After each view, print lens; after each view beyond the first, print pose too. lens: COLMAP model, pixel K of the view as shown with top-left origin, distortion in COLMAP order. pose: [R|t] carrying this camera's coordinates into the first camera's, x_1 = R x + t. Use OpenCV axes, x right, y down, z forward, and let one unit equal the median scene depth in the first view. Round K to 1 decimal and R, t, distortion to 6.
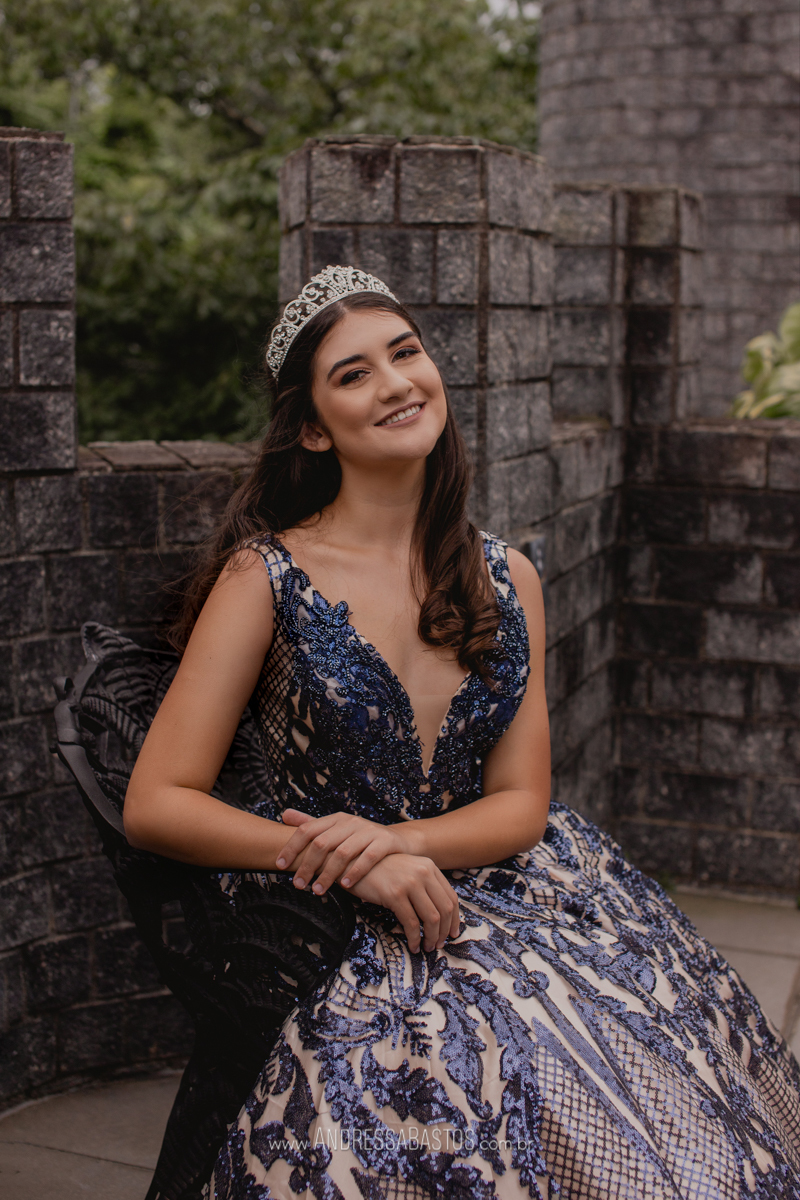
lens RADIAL K [[1732.2, 0, 400.1], [0, 1732.2, 599.3], [0, 0, 1]] dist [-0.134878, 0.000000]
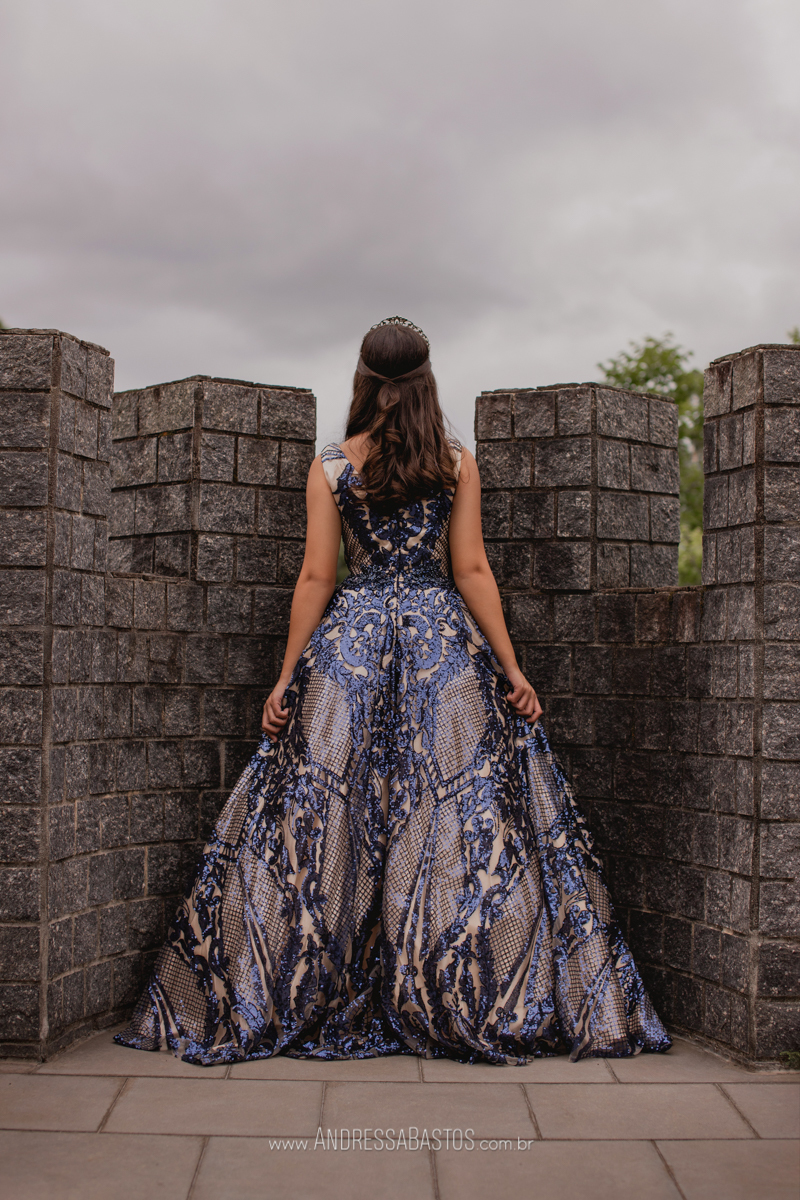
lens RADIAL K [[1732.2, 0, 399.7], [0, 1732.2, 600.4], [0, 0, 1]] dist [-0.134878, 0.000000]
pose [[0.336591, -0.029858, -0.941177, 1.252339], [-0.172047, 0.980723, -0.092641, 0.110480], [0.925800, 0.193109, 0.324966, 0.334125]]
